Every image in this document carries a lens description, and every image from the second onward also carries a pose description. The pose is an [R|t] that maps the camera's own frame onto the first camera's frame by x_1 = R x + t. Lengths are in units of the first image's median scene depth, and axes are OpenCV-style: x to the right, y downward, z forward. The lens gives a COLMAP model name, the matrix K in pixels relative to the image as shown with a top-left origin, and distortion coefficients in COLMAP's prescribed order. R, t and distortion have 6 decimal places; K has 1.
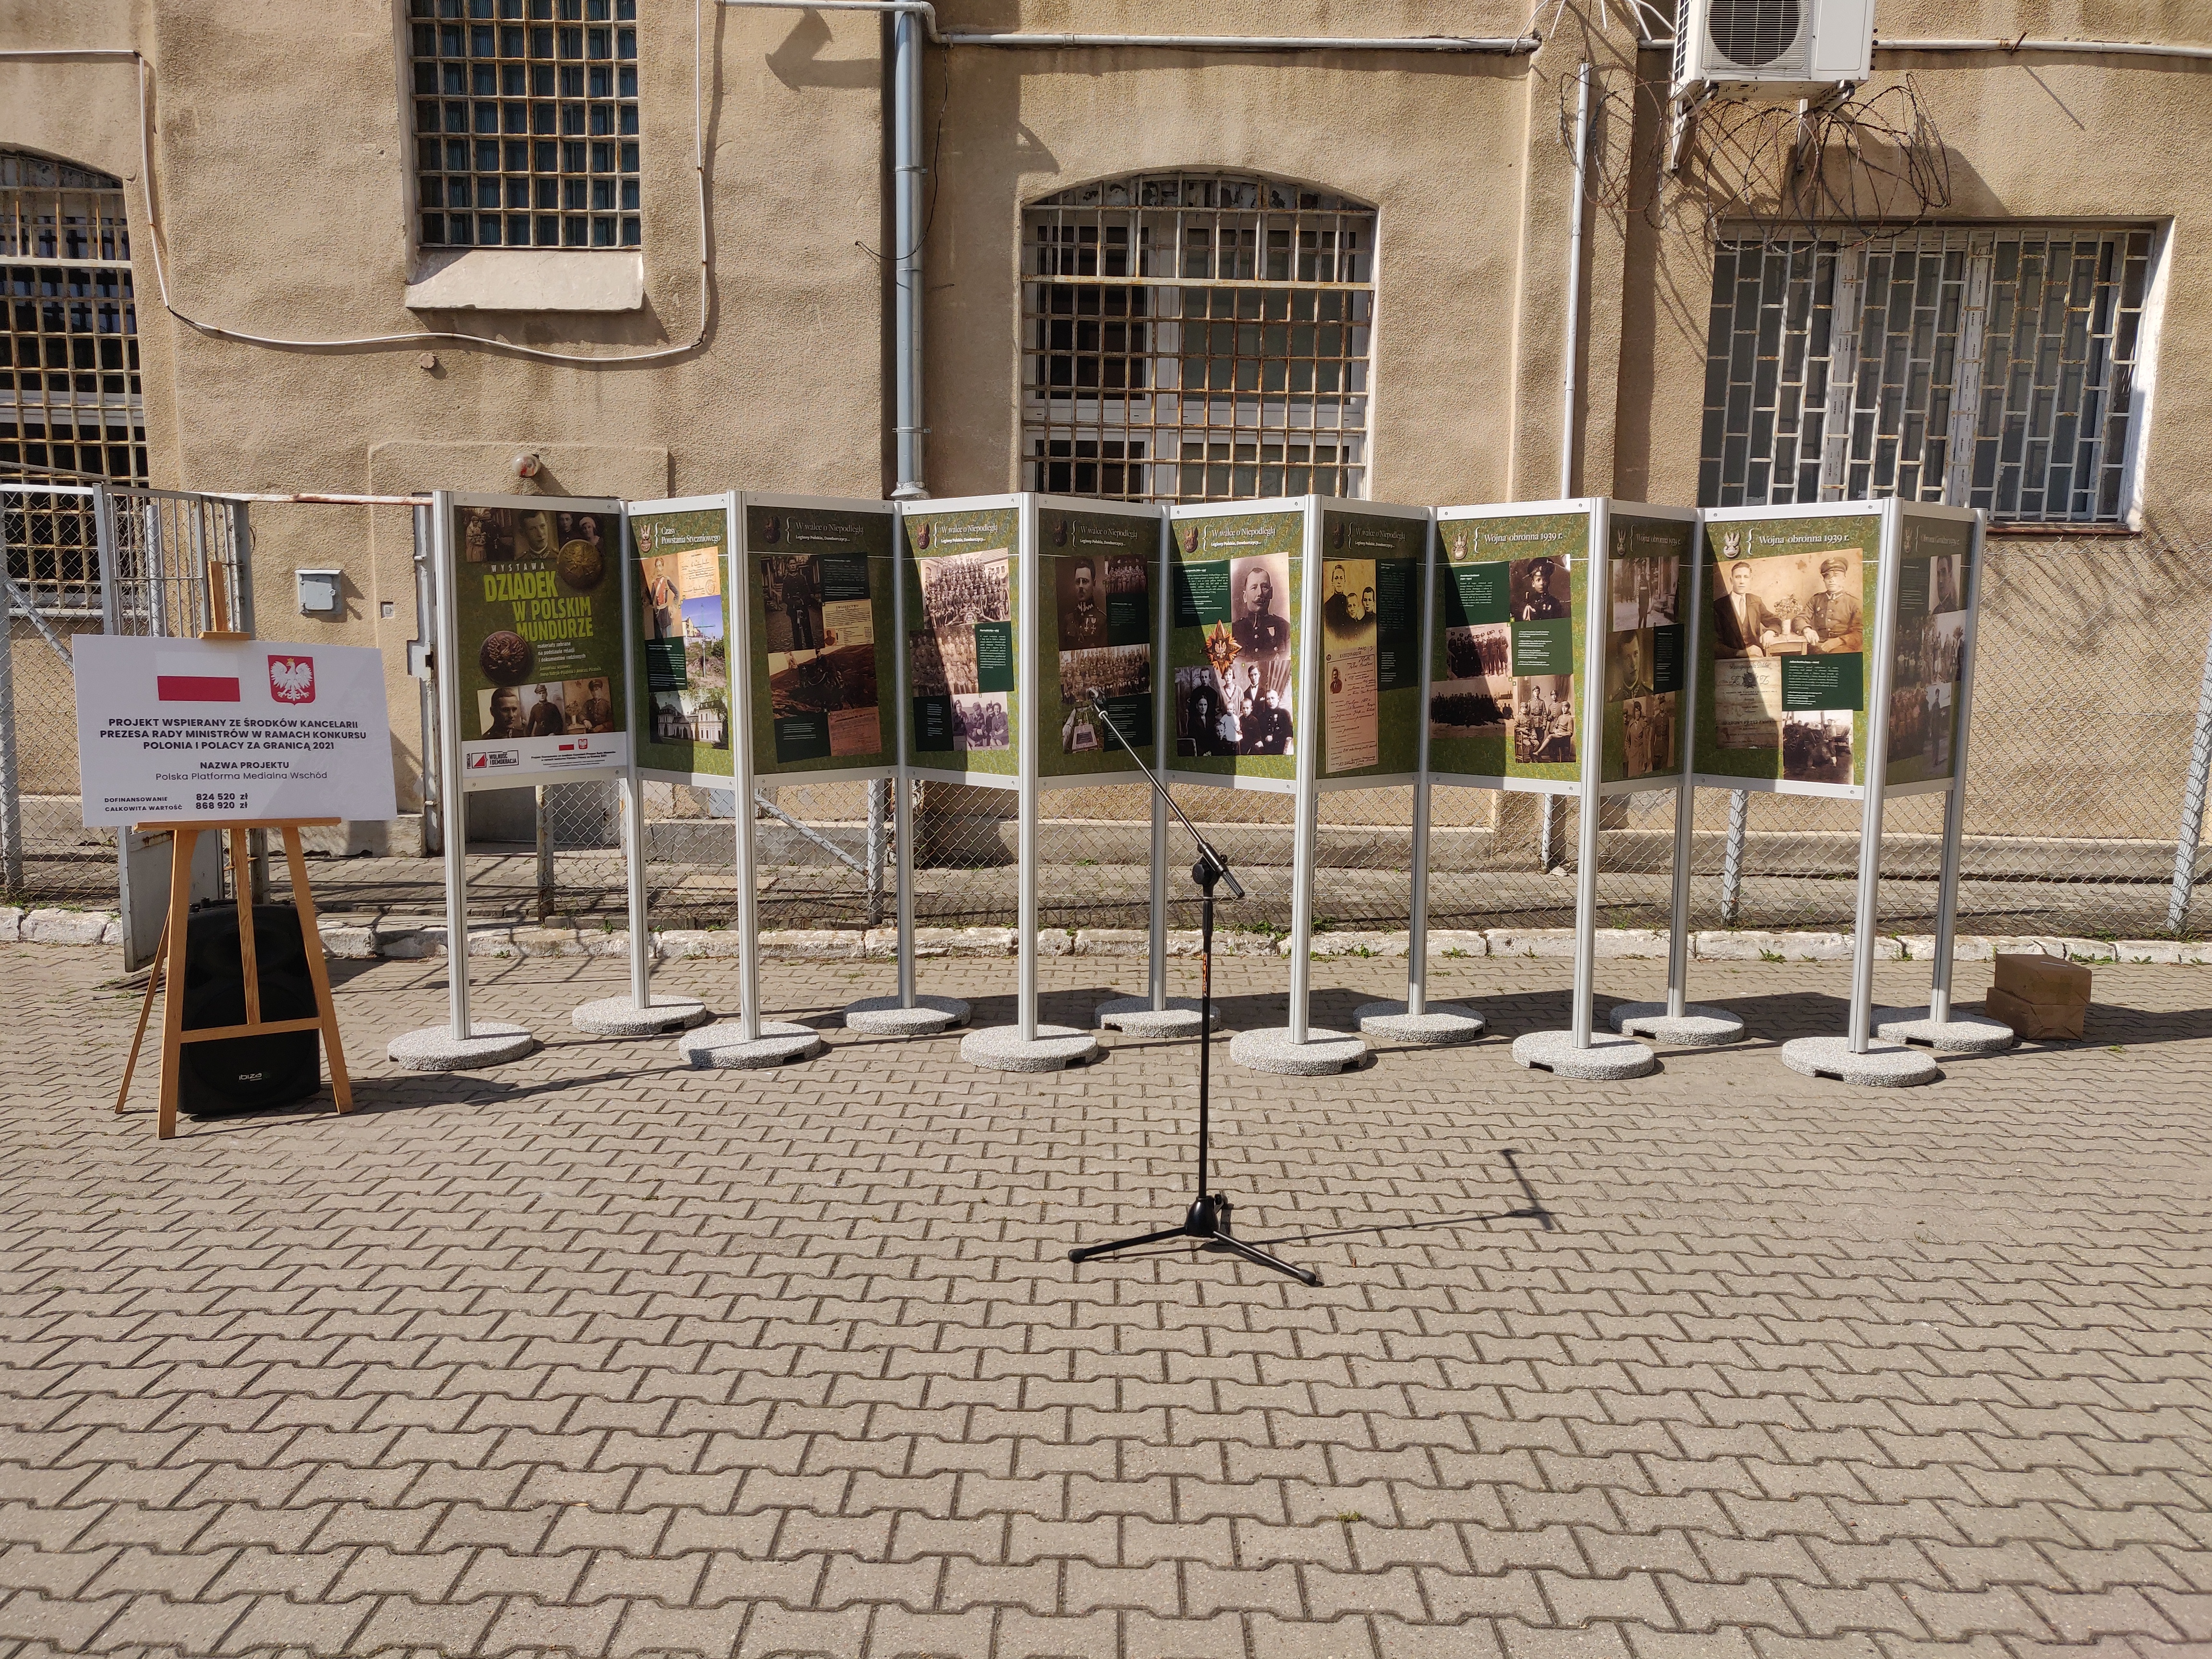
lens RADIAL K [[1629.8, 0, 1125.3], [0, 1629.8, 839.8], [0, 0, 1]] dist [-0.004344, 0.032672]
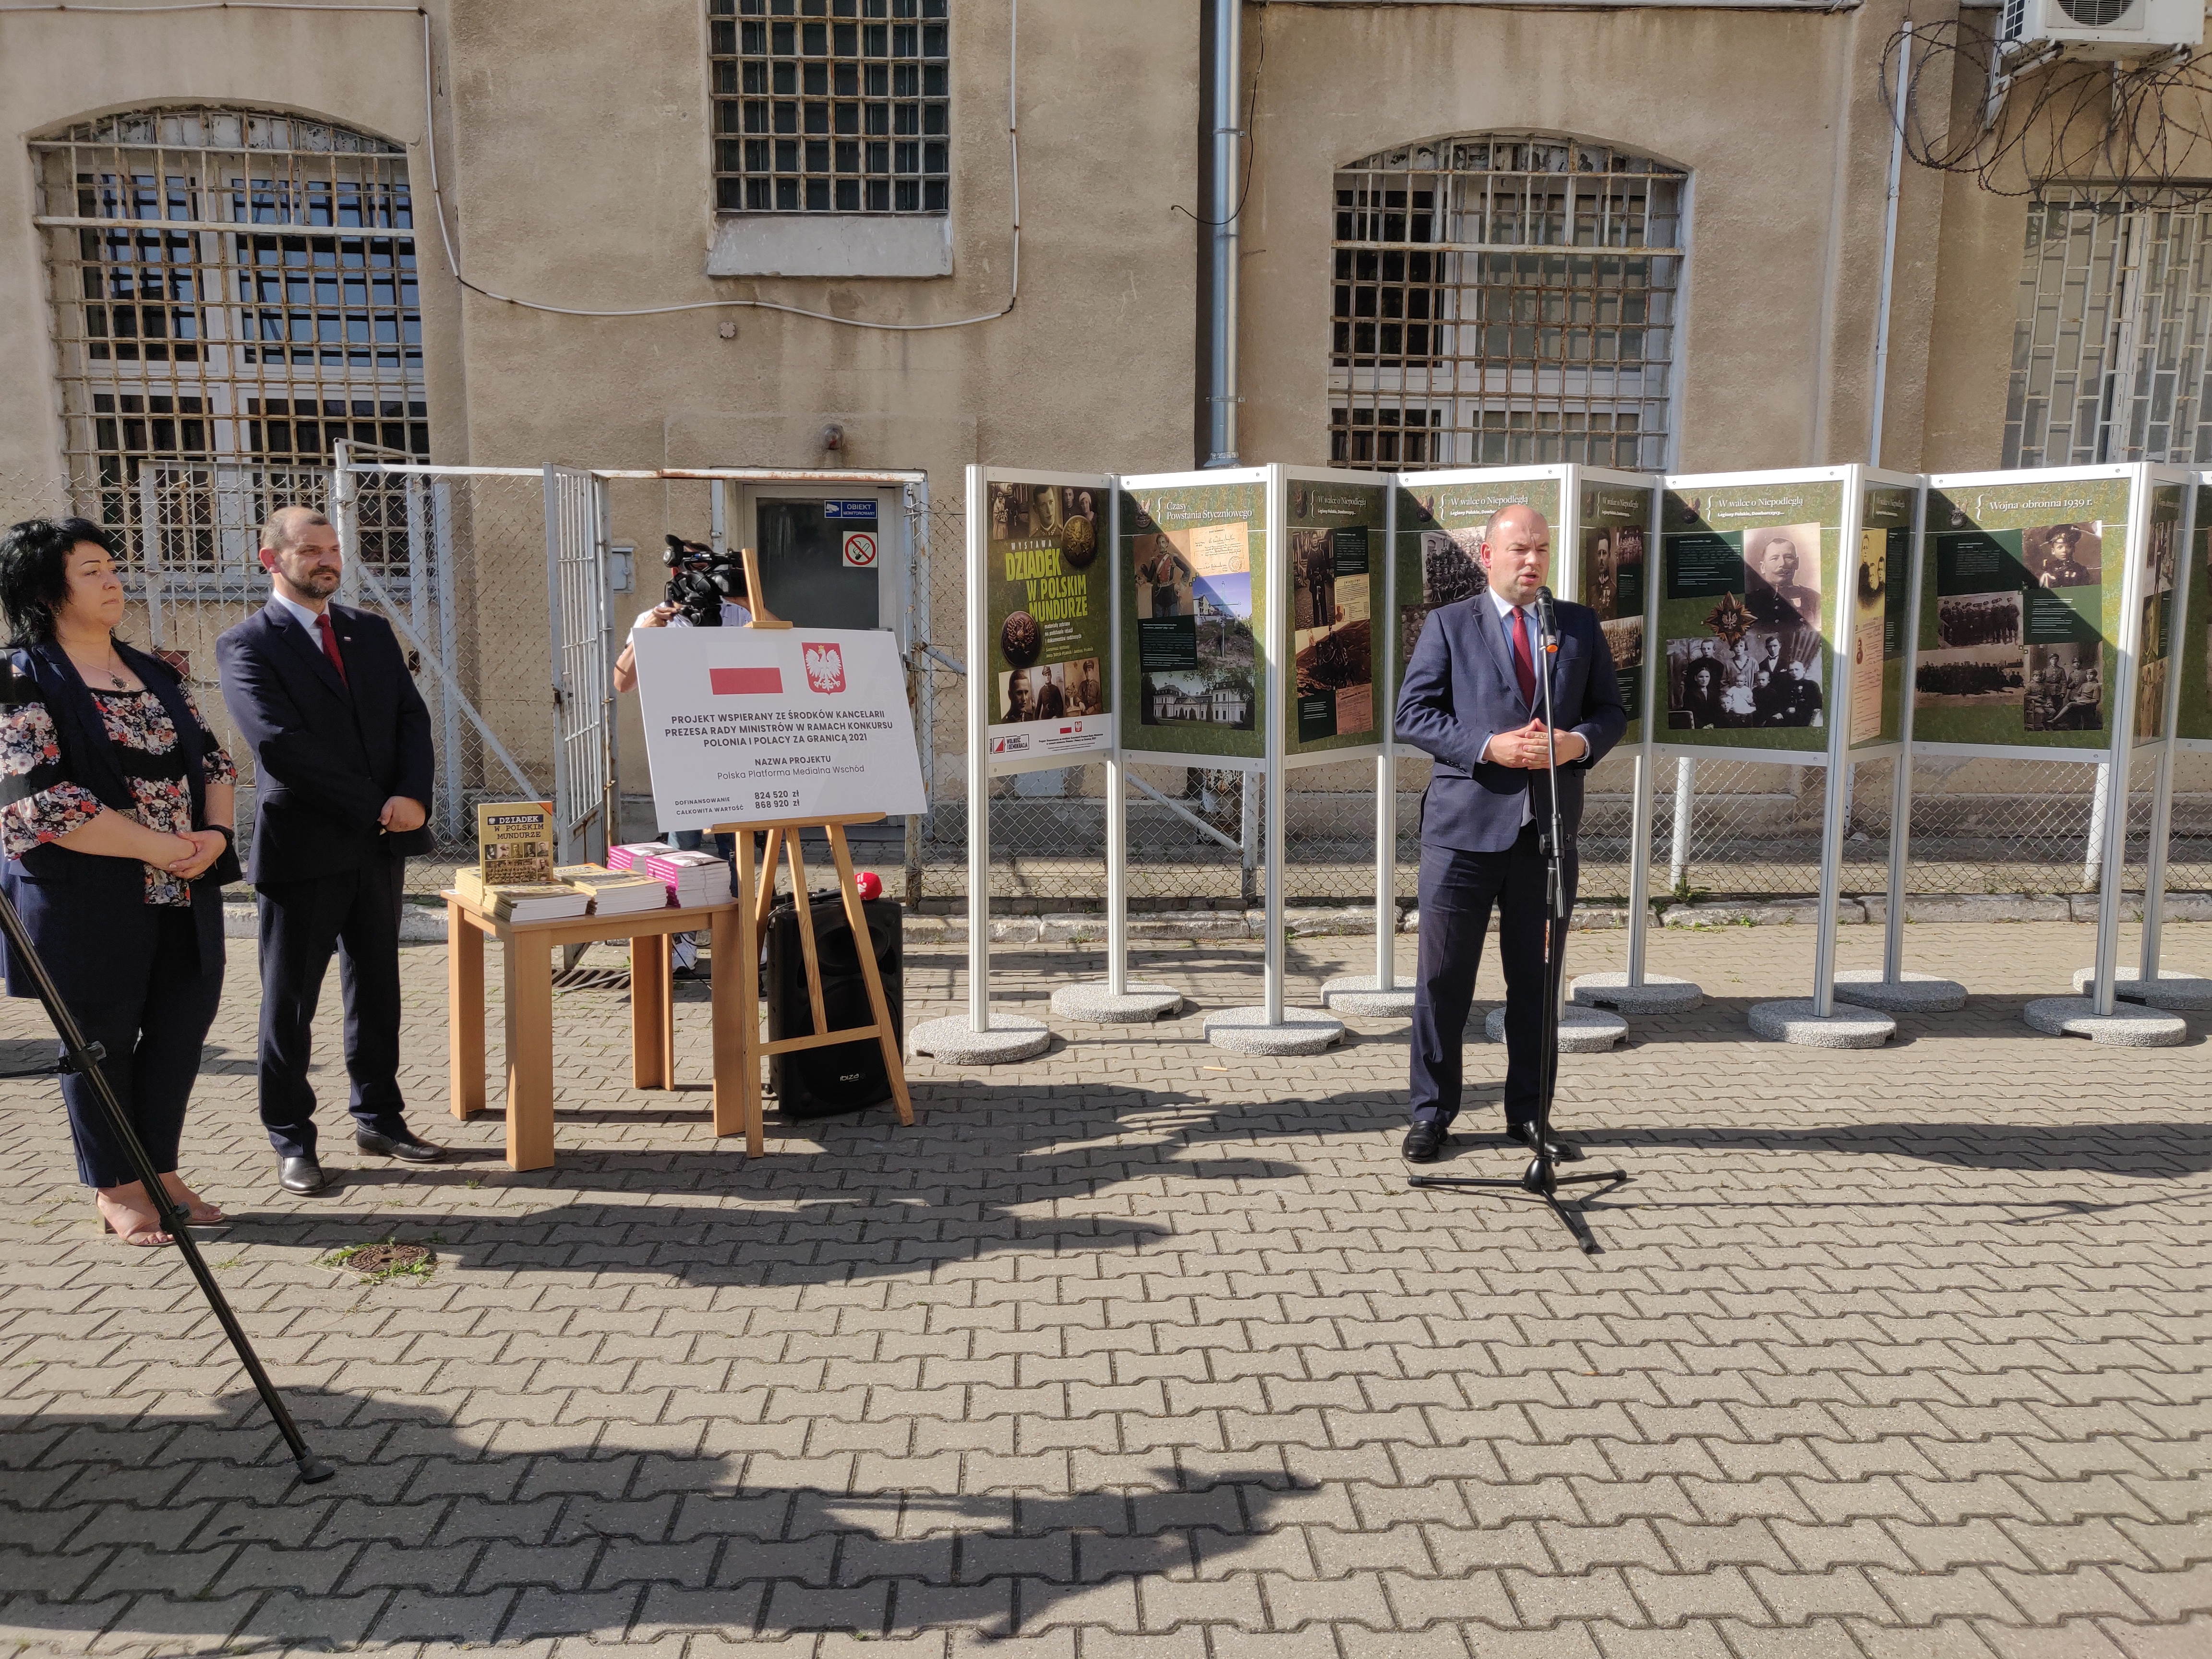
lens RADIAL K [[1629.8, 0, 1106.3], [0, 1629.8, 830.1], [0, 0, 1]] dist [-0.004344, 0.032672]
pose [[0.998753, -0.018140, 0.046516, -0.272601], [0.017455, 0.999734, 0.015077, -0.008522], [-0.046777, -0.014246, 0.998804, 0.020117]]
